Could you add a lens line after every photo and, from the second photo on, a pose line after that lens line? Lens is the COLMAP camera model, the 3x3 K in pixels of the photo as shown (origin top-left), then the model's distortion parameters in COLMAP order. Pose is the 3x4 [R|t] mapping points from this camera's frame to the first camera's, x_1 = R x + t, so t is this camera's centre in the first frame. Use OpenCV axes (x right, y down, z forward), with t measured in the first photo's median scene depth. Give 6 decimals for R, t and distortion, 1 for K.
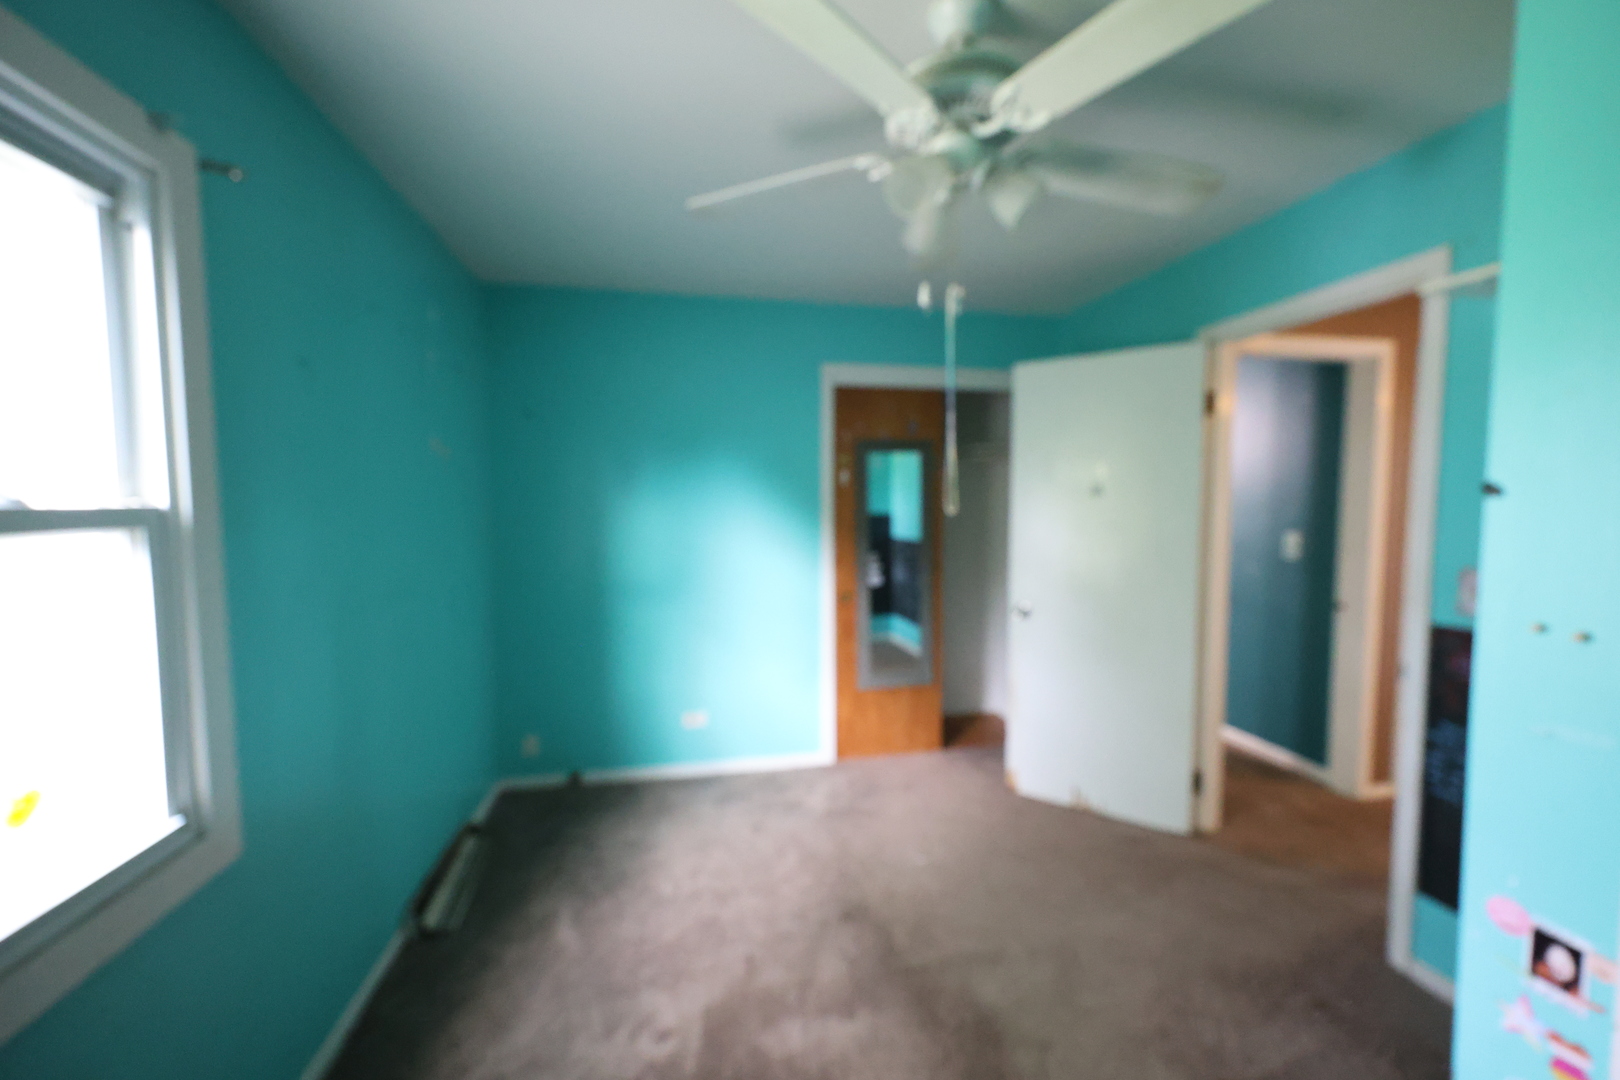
lens RADIAL K [[652.1, 0, 806.6], [0, 652.1, 541.3], [0, 0, 1]] dist [-0.003094, 0.001248]
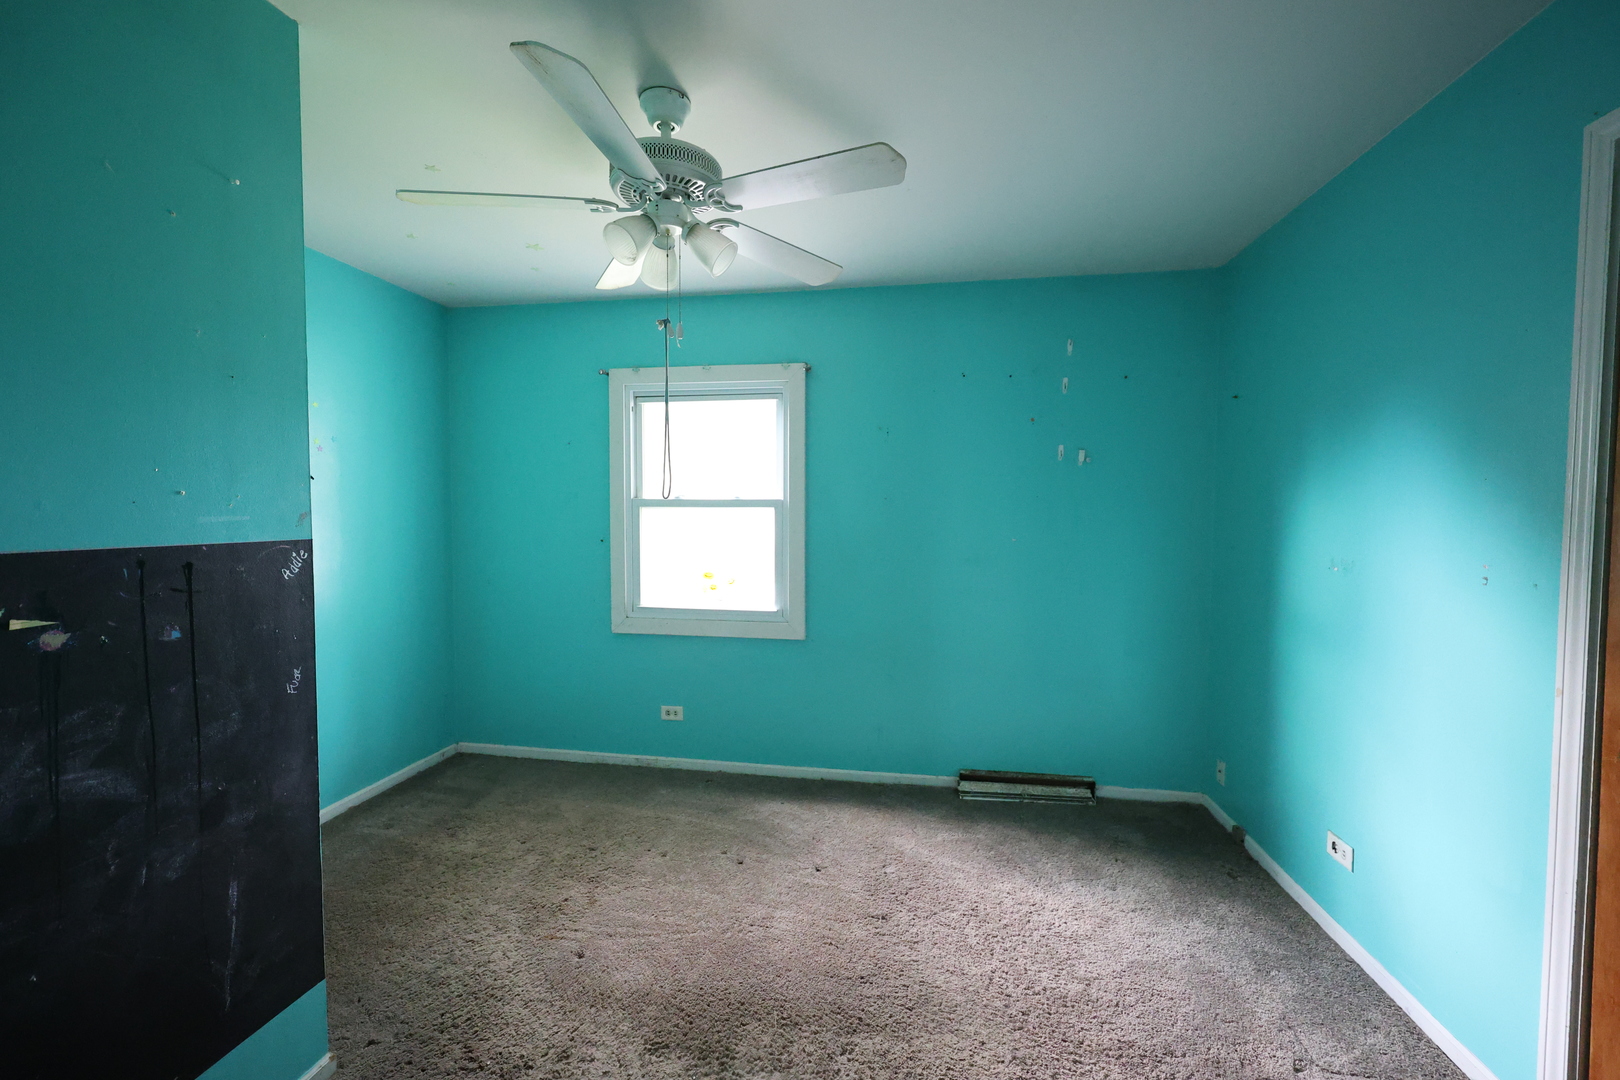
lens RADIAL K [[652.1, 0, 807.8], [0, 652.1, 534.8], [0, 0, 1]] dist [-0.003094, 0.001248]
pose [[-0.354966, 0.052725, -0.933391, 1.460447], [-0.055223, 0.995483, 0.077233, -0.109631], [0.933247, 0.078959, -0.350451, 1.897236]]
